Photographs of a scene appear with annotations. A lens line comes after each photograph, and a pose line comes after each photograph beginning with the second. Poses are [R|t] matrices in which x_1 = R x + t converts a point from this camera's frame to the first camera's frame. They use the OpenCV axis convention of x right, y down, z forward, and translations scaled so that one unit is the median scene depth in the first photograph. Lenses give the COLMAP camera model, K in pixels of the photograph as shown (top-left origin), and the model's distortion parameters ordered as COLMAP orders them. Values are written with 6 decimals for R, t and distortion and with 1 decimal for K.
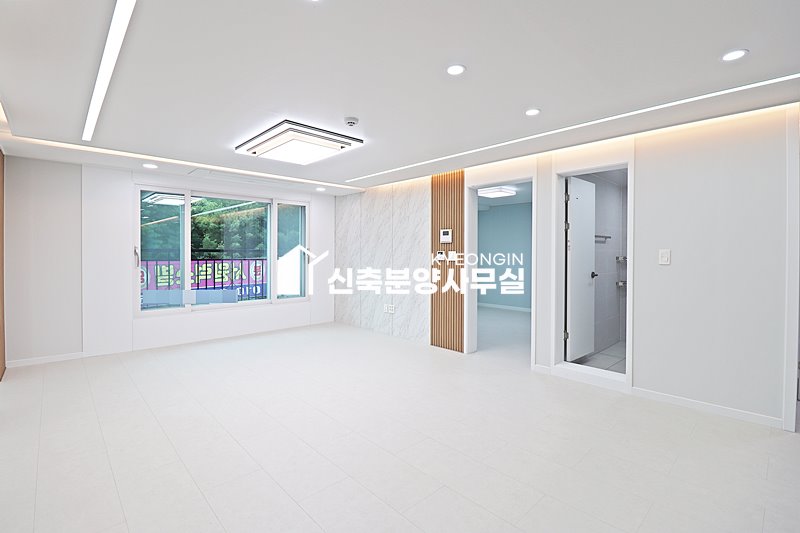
lens RADIAL K [[370.9, 0, 399.9], [0, 370.9, 255.5], [0, 0, 1]] dist [0.001158, -0.010458]
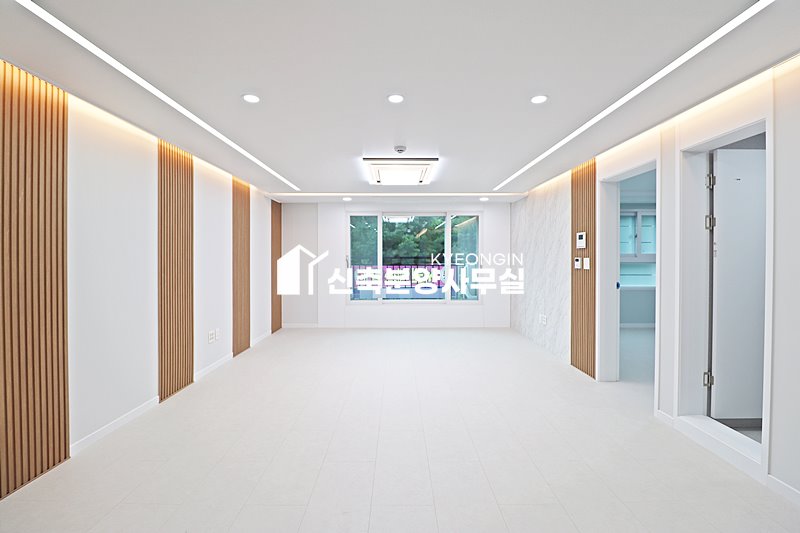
lens RADIAL K [[370.9, 0, 399.0], [0, 370.9, 261.1], [0, 0, 1]] dist [0.001158, -0.010458]
pose [[0.730423, 0.002301, -0.682991, 0.385273], [-0.001282, 0.999997, 0.001998, -0.005160], [0.682994, -0.000584, 0.730424, 0.078340]]
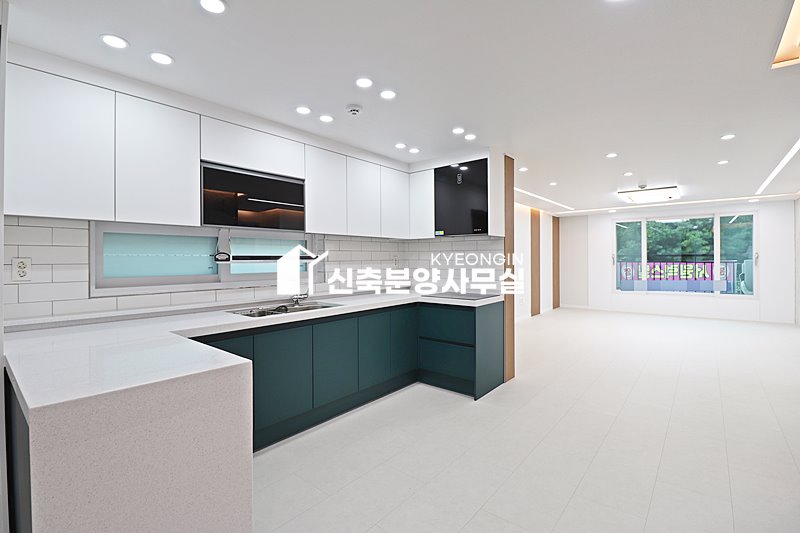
lens RADIAL K [[370.9, 0, 399.5], [0, 370.9, 262.9], [0, 0, 1]] dist [0.001158, -0.010458]
pose [[0.125196, 0.006058, -0.992114, 0.903517], [0.002021, 0.999978, 0.006361, 0.004377], [0.992130, -0.002801, 0.125181, -0.260792]]
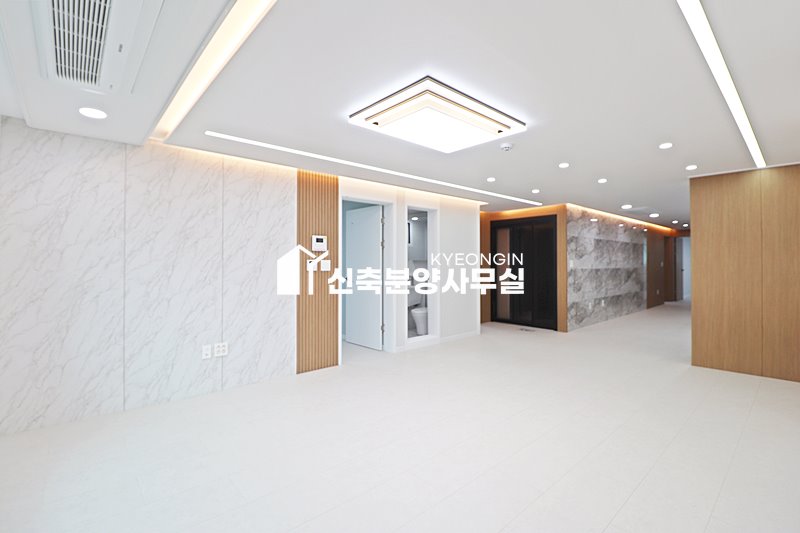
lens RADIAL K [[370.9, 0, 399.3], [0, 370.9, 260.4], [0, 0, 1]] dist [0.001158, -0.010458]
pose [[0.024642, 0.001632, 0.999695, -0.732863], [0.006387, 0.999978, -0.001790, -0.007954], [-0.999676, 0.006429, 0.024631, 0.749333]]
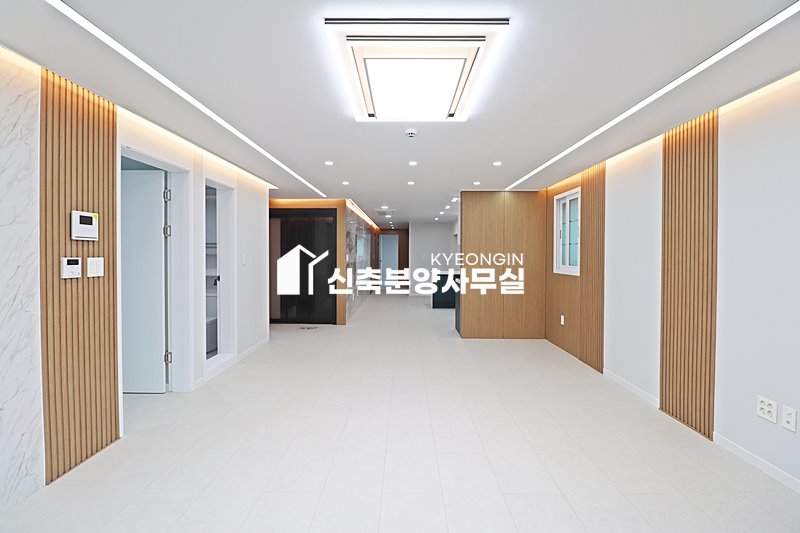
lens RADIAL K [[370.9, 0, 400.1], [0, 370.9, 261.2], [0, 0, 1]] dist [0.001158, -0.010458]
pose [[-0.721646, -0.020997, 0.691944, -0.476100], [-0.002065, 0.999601, 0.028179, -0.020406], [-0.692259, 0.018906, -0.721401, 1.015036]]
